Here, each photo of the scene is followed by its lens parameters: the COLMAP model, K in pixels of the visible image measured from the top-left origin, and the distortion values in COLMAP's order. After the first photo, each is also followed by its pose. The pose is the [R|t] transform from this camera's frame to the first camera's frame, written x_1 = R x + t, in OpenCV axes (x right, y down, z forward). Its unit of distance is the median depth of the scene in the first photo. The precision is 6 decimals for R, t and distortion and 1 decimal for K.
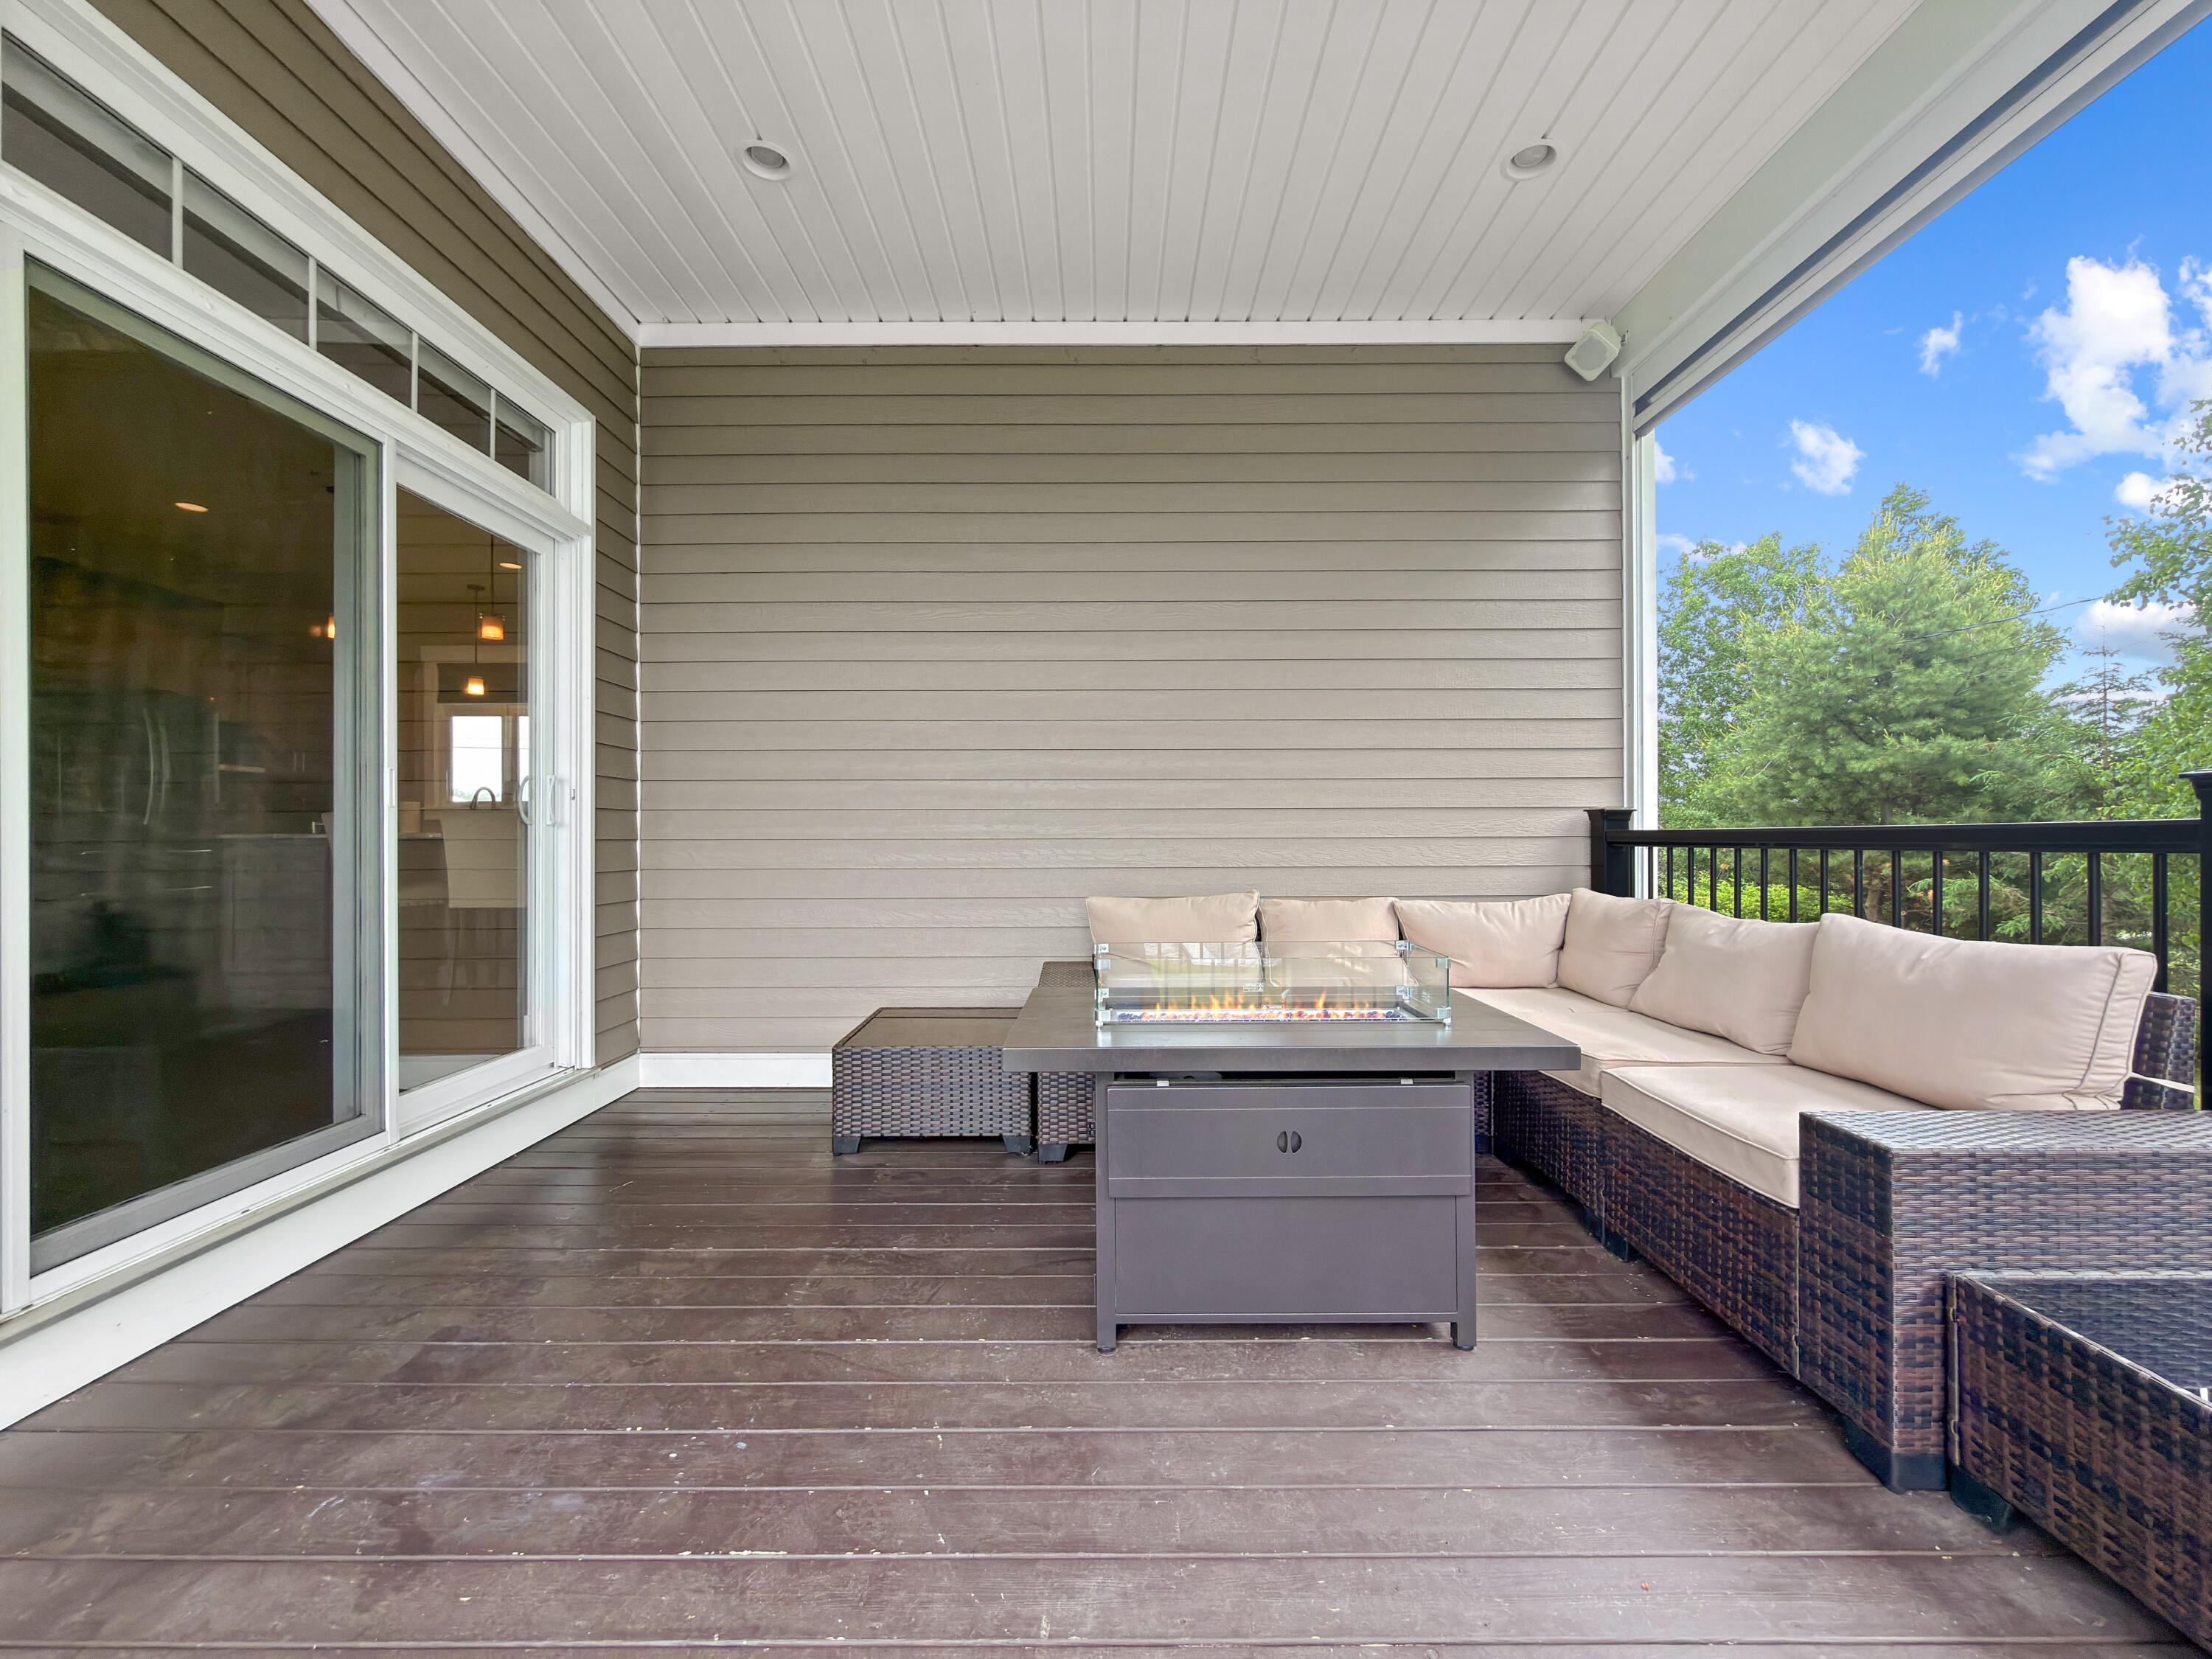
lens RADIAL K [[880.8, 0, 1107.7], [0, 880.8, 834.5], [0, 0, 1]] dist [-0.002996, -0.000419]
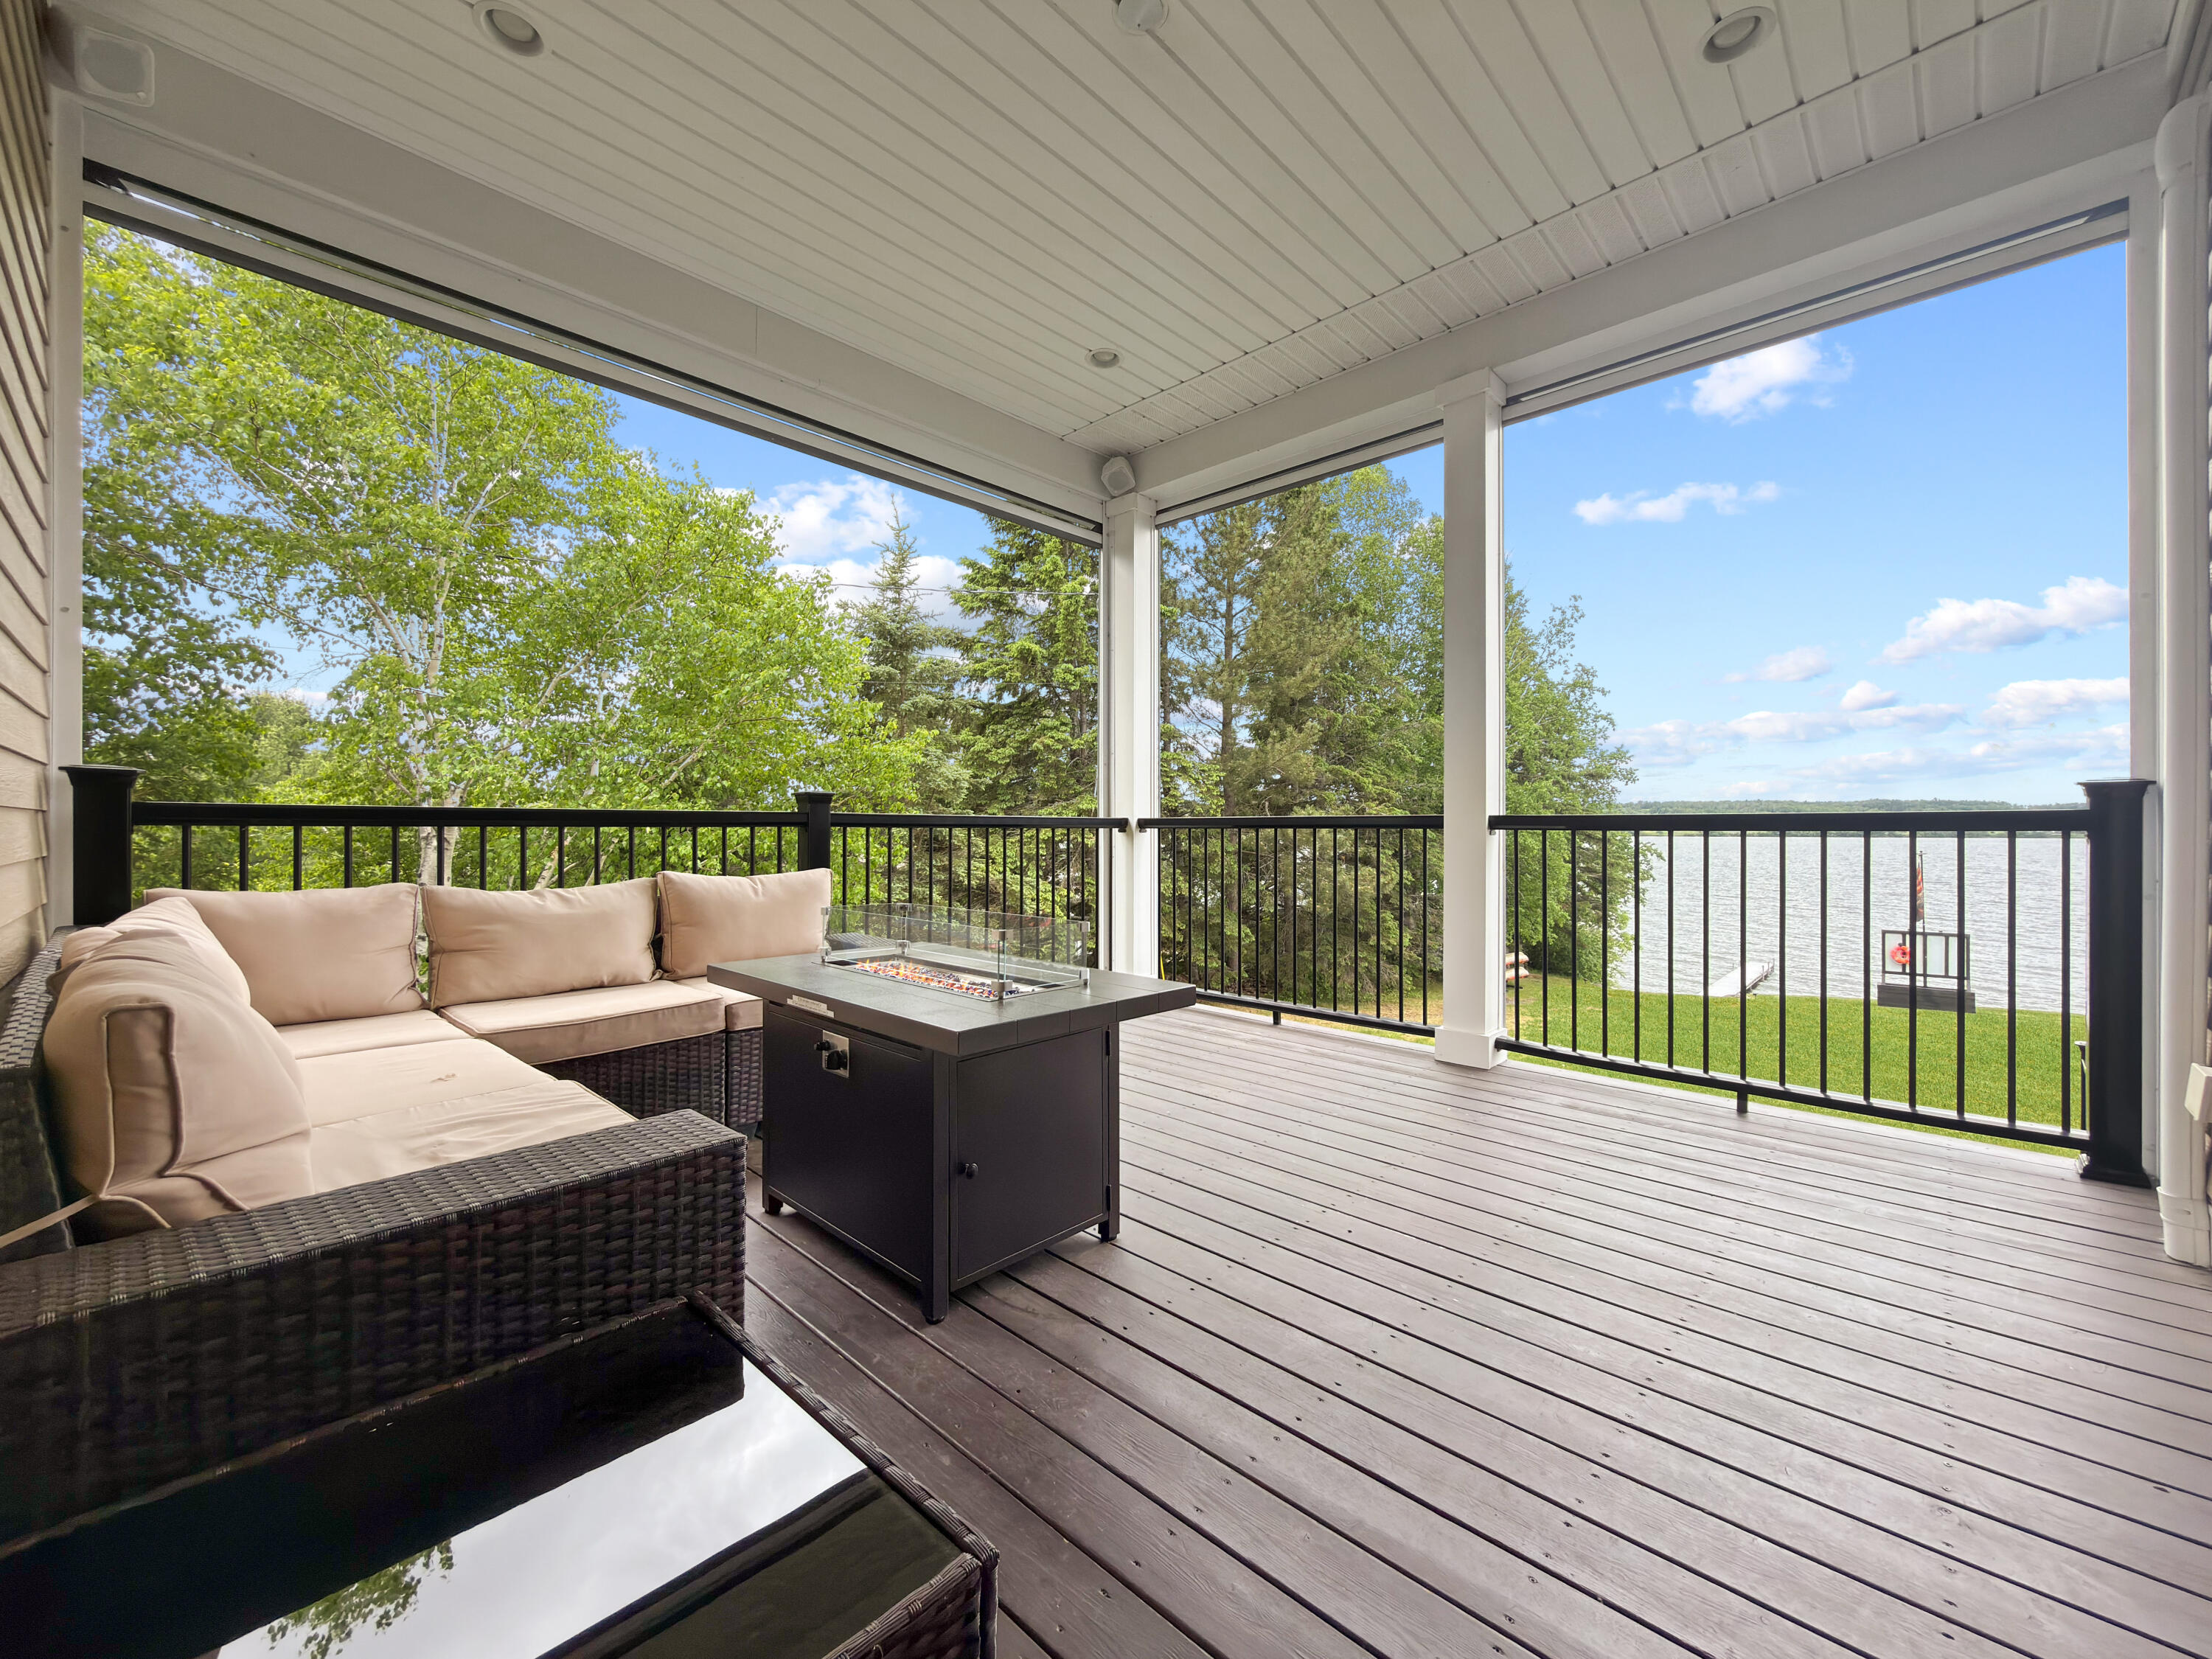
lens RADIAL K [[880.8, 0, 1105.8], [0, 880.8, 830.4], [0, 0, 1]] dist [-0.002996, -0.000419]
pose [[-0.723195, -0.002284, 0.690640, -0.710485], [-0.005759, 0.999980, -0.002723, 0.024556], [-0.690619, -0.005947, -0.723194, 1.618769]]
